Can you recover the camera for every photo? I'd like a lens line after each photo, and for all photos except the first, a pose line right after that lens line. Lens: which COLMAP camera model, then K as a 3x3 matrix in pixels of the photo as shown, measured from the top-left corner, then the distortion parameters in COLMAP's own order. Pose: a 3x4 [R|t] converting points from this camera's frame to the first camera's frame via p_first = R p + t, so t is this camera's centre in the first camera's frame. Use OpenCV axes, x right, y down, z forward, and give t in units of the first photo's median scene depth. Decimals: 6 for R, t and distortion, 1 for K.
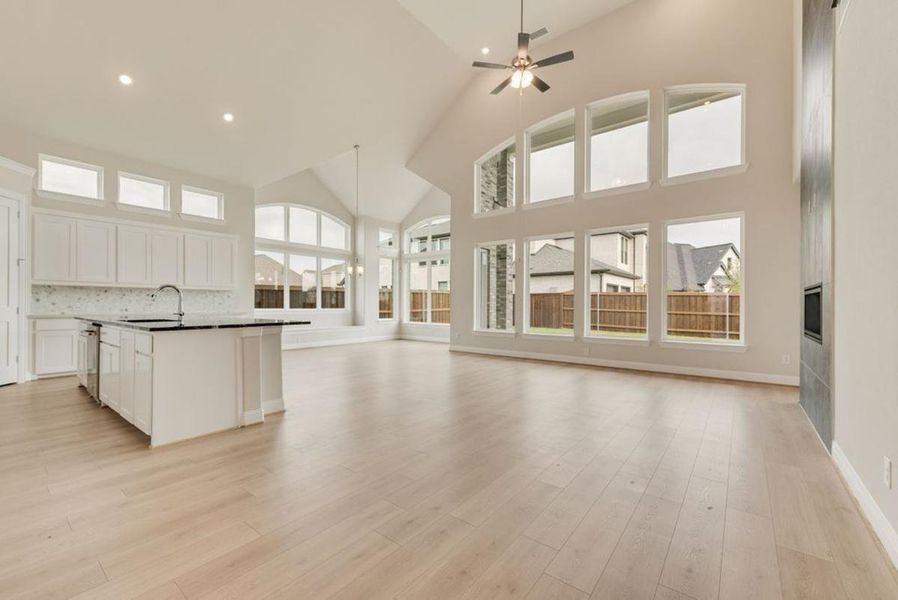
lens RADIAL K [[376.2, 0, 454.9], [0, 376.2, 304.7], [0, 0, 1]] dist [0.003637, 0.000536]
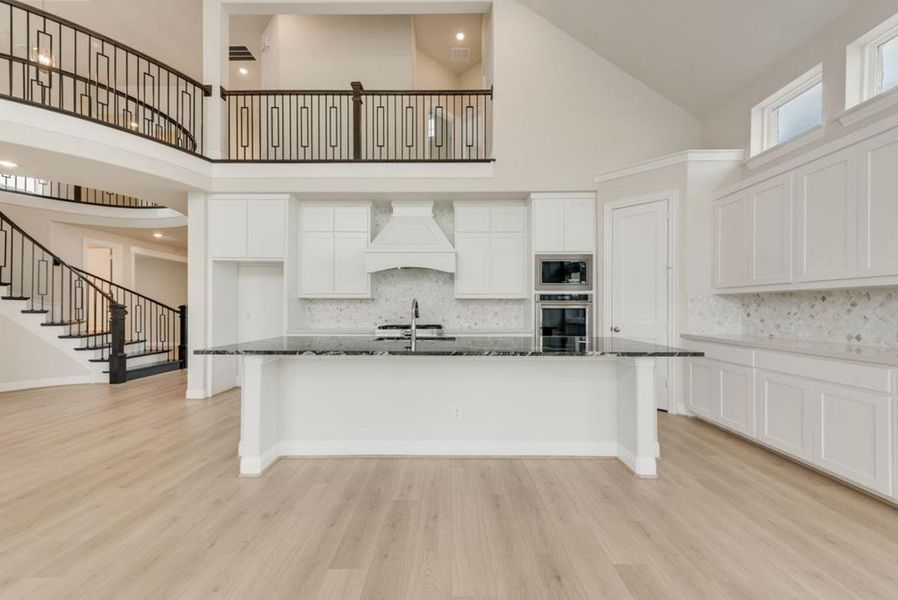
lens RADIAL K [[356.9, 0, 446.6], [0, 356.9, 303.0], [0, 0, 1]] dist [0.019842, -0.006146]
pose [[-0.792807, -0.010286, -0.609386, -0.212991], [-0.001593, 0.999889, -0.014805, -0.021214], [0.609471, -0.010767, -0.792735, 1.075592]]
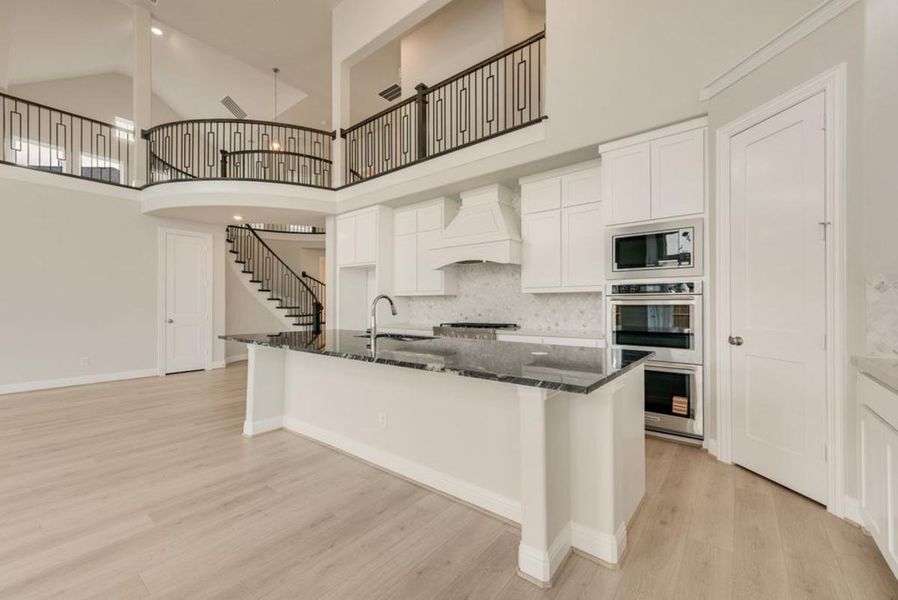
lens RADIAL K [[366.1, 0, 449.0], [0, 366.1, 300.0], [0, 0, 1]] dist [0.010735, 0.000017]
pose [[-0.999936, 0.000829, 0.011299, -0.586251], [0.000671, 0.999902, -0.014011, -0.021085], [-0.011309, -0.014003, -0.999838, 1.148365]]
